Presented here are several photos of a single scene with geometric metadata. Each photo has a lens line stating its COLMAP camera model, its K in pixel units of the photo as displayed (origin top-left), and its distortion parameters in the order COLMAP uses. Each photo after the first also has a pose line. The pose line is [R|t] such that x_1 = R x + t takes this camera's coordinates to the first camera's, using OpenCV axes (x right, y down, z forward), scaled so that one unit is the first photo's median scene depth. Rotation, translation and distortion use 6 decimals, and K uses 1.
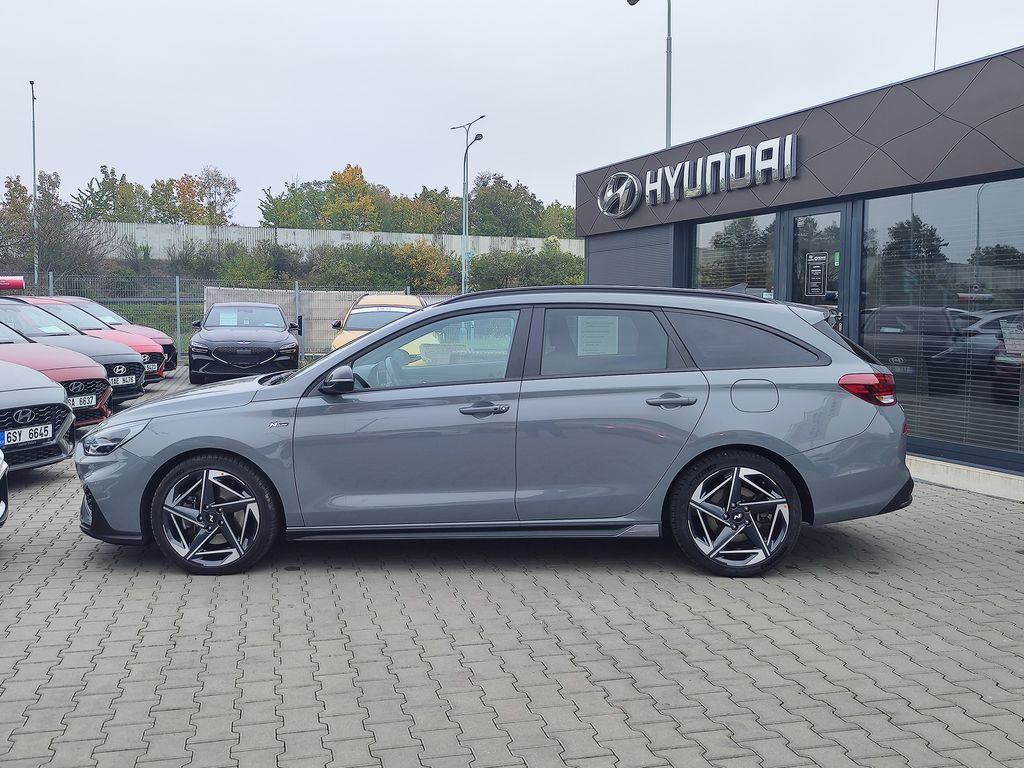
lens RADIAL K [[993.3, 0, 512.7], [0, 993.3, 363.1], [0, 0, 1]] dist [0.007812, 0.002901]
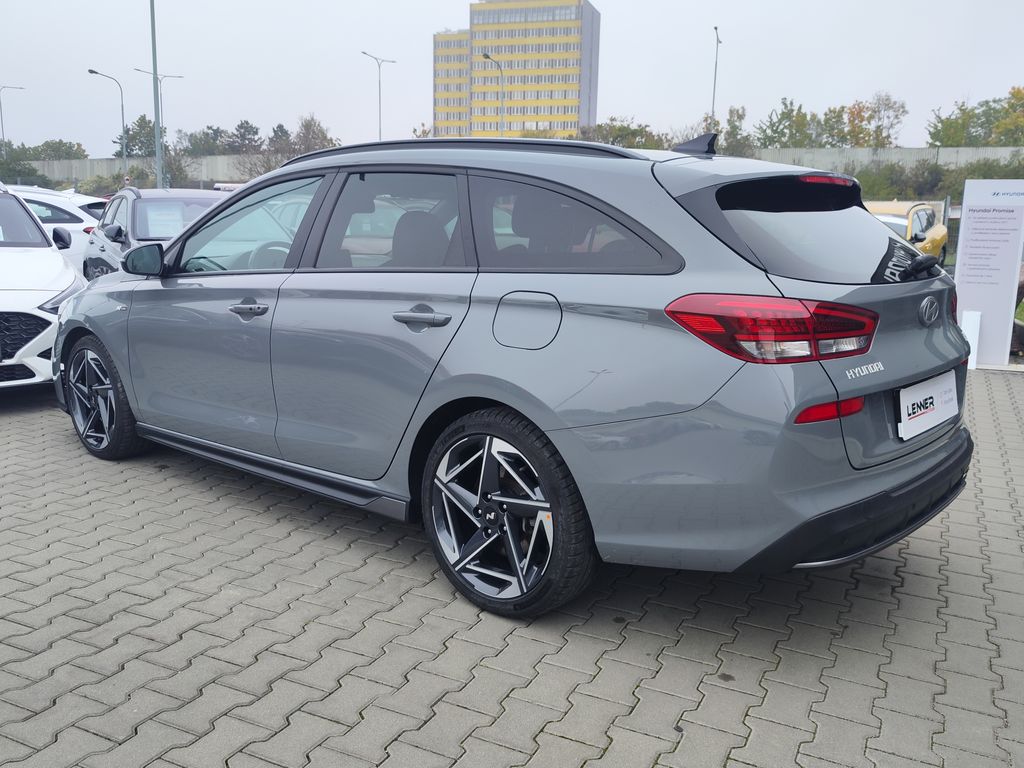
lens RADIAL K [[877.8, 0, 512.0], [0, 877.8, 384.0], [0, 0, 1]] dist [0.005827, -0.000235]
pose [[0.795255, 0.125457, -0.593153, 0.543557], [-0.049694, 0.988552, 0.142462, -0.002341], [0.604235, -0.083818, 0.792385, 0.589239]]
